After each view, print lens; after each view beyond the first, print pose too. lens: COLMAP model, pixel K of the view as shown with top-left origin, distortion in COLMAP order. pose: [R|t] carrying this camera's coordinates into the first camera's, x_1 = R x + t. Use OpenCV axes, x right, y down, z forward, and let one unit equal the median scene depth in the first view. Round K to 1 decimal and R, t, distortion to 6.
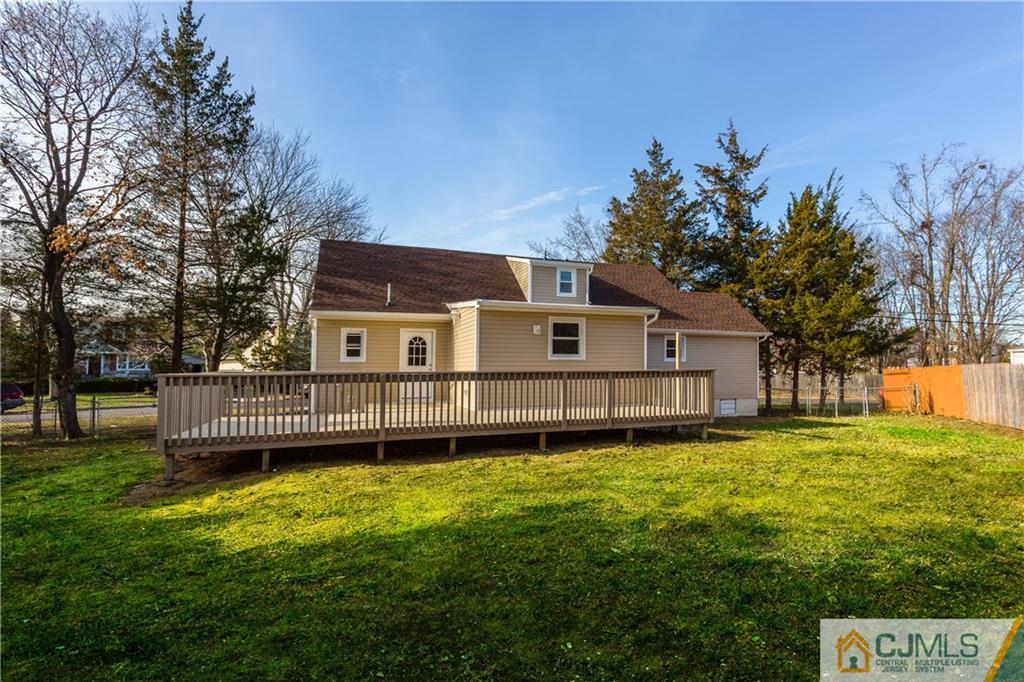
lens RADIAL K [[487.4, 0, 512.3], [0, 487.4, 354.7], [0, 0, 1]] dist [0.023165, -0.000412]
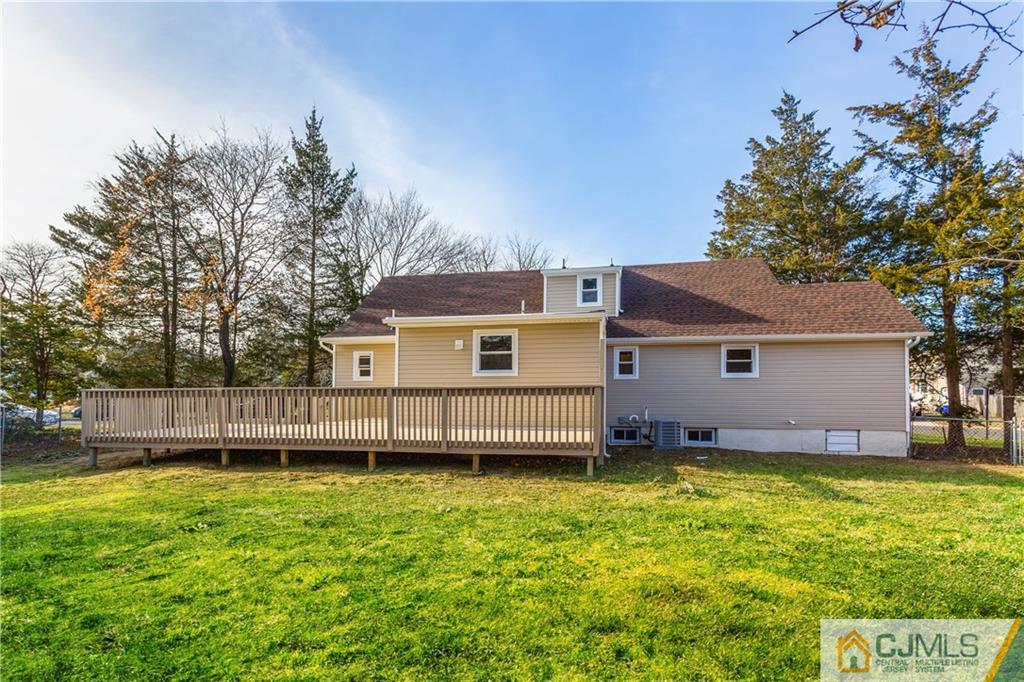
lens RADIAL K [[451.9, 0, 511.7], [0, 451.9, 383.0], [0, 0, 1]] dist [0.018537, -0.000338]
pose [[0.856978, -0.005894, -0.515319, 0.496988], [0.013322, 0.999854, 0.010717, 0.012473], [0.515181, -0.016049, 0.856931, 0.250070]]
